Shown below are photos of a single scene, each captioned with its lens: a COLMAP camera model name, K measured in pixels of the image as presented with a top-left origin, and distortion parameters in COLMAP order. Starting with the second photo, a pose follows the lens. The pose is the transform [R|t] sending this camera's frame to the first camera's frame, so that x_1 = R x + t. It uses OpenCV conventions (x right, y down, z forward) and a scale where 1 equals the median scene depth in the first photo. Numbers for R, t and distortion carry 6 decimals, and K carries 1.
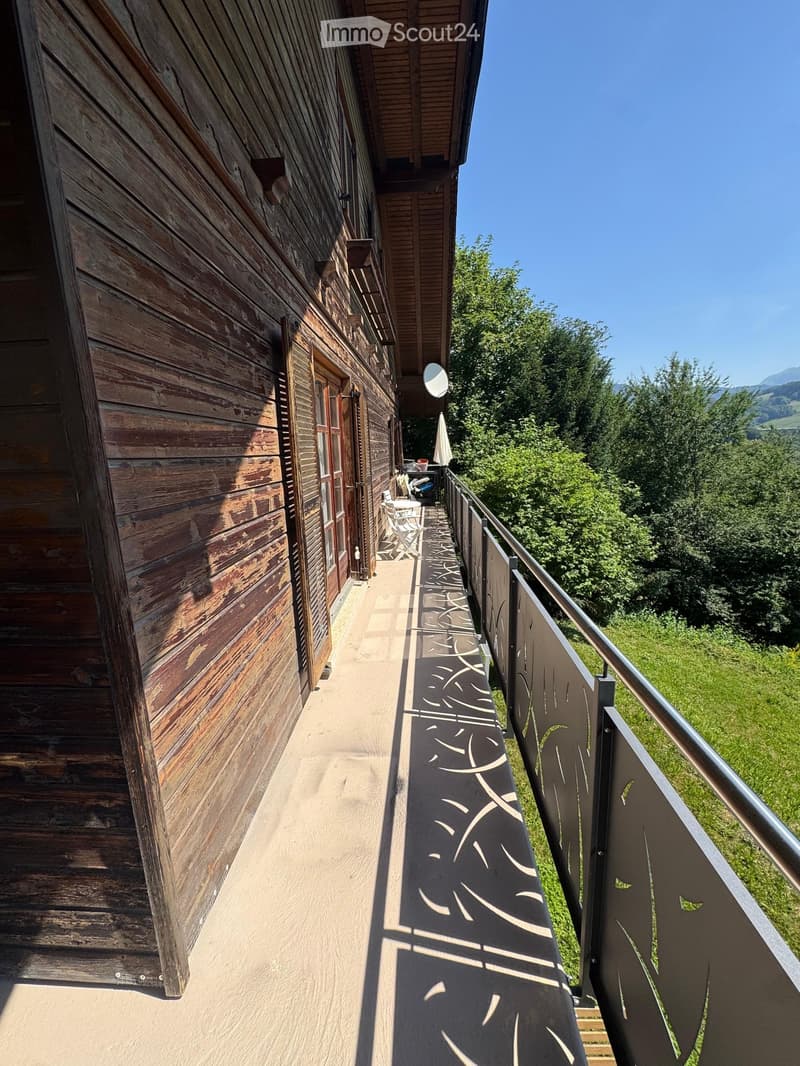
lens RADIAL K [[424.2, 0, 399.2], [0, 424.2, 531.7], [0, 0, 1]] dist [-0.000500, -0.000236]
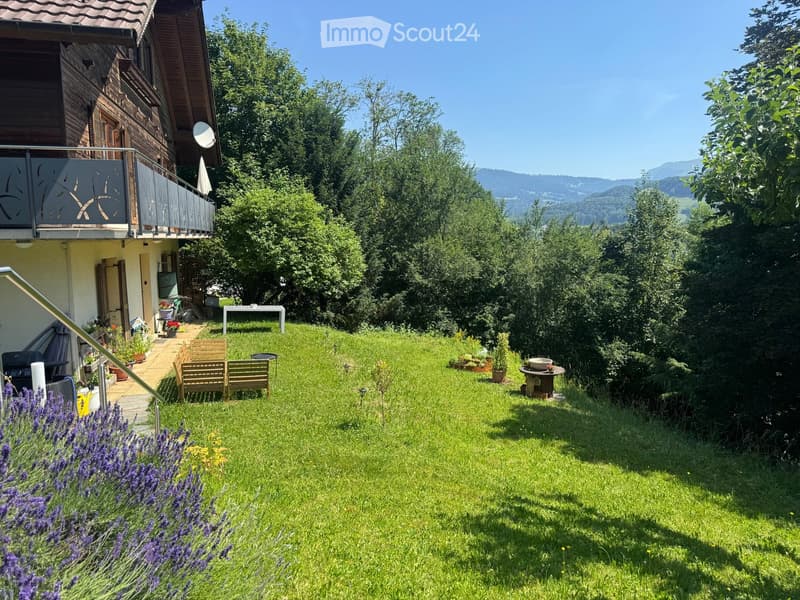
lens RADIAL K [[566.6, 0, 400.7], [0, 566.6, 304.5], [0, 0, 1]] dist [0.094233, -0.160746]
pose [[0.959143, -0.008620, 0.282790, 0.663518], [0.032730, 0.996205, -0.080644, 1.320510], [-0.281022, 0.086605, 0.955786, -3.305566]]
